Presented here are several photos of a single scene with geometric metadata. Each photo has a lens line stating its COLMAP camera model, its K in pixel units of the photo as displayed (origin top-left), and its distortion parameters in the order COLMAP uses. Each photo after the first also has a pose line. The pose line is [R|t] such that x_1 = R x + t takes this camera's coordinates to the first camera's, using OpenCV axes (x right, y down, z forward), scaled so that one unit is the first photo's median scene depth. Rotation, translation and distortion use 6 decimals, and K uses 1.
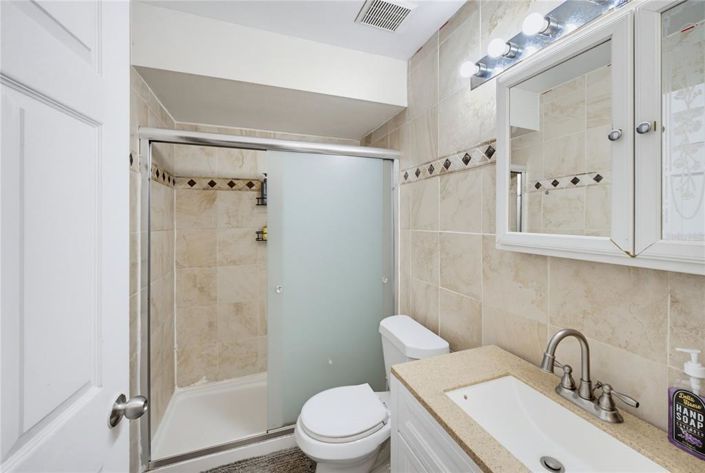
lens RADIAL K [[287.1, 0, 353.9], [0, 287.1, 220.3], [0, 0, 1]] dist [-0.003625, 0.000473]
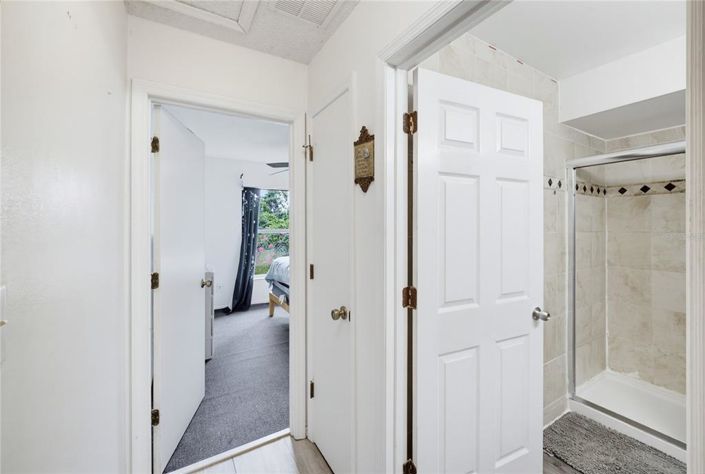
lens RADIAL K [[287.6, 0, 356.8], [0, 287.6, 221.2], [0, 0, 1]] dist [-0.001153, -0.002020]
pose [[0.198841, -0.010384, -0.979977, 0.435387], [-0.005277, 0.999918, -0.011666, 0.008956], [0.980018, 0.007491, 0.198770, -0.315940]]
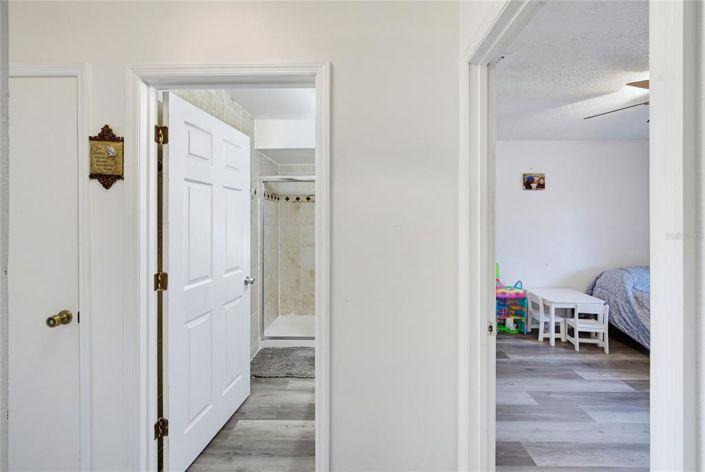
lens RADIAL K [[287.1, 0, 356.8], [0, 287.1, 219.3], [0, 0, 1]] dist [-0.003625, 0.000473]
pose [[0.933106, -0.006218, -0.359547, 0.622086], [0.003367, 0.999958, -0.008556, 0.015106], [0.359585, 0.006773, 0.933088, -0.651077]]
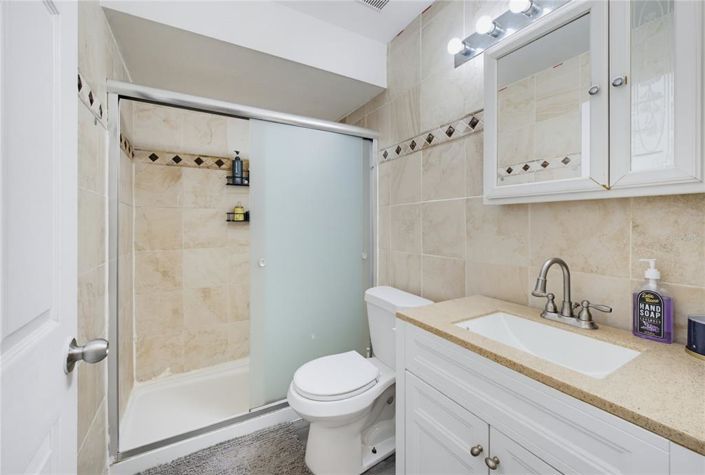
lens RADIAL K [[287.6, 0, 351.7], [0, 287.6, 226.0], [0, 0, 1]] dist [-0.001153, -0.002020]
pose [[0.985777, 0.000563, 0.168056, -0.132203], [-0.000664, 1.000000, 0.000544, 0.120233], [-0.168055, -0.000648, 0.985777, -0.011594]]
